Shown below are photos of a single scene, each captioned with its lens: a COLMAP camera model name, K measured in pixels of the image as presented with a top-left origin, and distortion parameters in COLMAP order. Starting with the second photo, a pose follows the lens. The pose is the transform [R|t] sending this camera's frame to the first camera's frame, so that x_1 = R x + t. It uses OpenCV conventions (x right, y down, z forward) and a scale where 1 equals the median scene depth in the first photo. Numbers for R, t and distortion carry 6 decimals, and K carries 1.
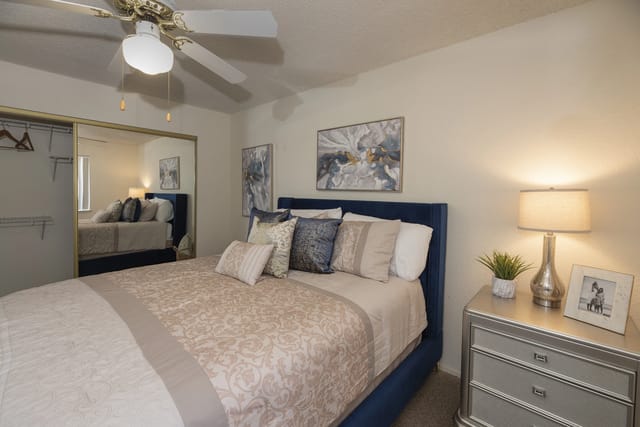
lens RADIAL K [[287.8, 0, 319.4], [0, 287.8, 198.8], [0, 0, 1]] dist [-0.000473, 0.000044]
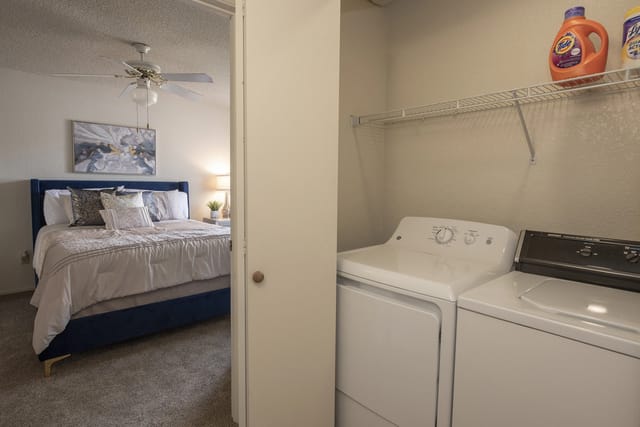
lens RADIAL K [[343.1, 0, 318.1], [0, 343.1, 205.3], [0, 0, 1]] dist [-0.001692, -0.000271]
pose [[0.073672, -0.073162, 0.994595, -1.457336], [0.016436, 0.997259, 0.072140, 0.018721], [-0.997147, 0.011033, 0.074672, -0.070834]]
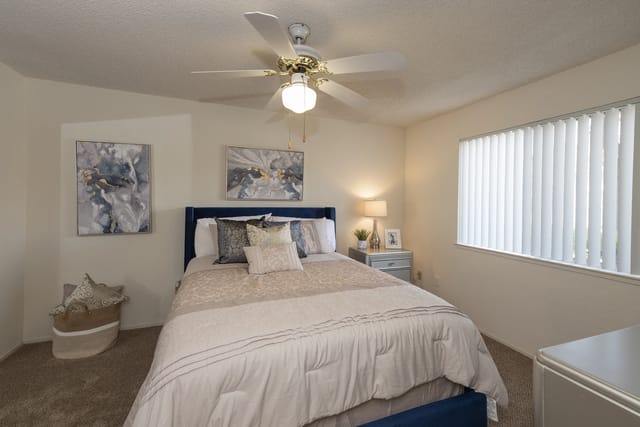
lens RADIAL K [[287.8, 0, 319.4], [0, 287.8, 198.8], [0, 0, 1]] dist [-0.000473, 0.000044]
pose [[0.418408, -0.005916, 0.908240, -0.961562], [0.016793, 0.999858, -0.001224, -0.027855], [-0.908104, 0.015764, 0.418448, 0.247229]]
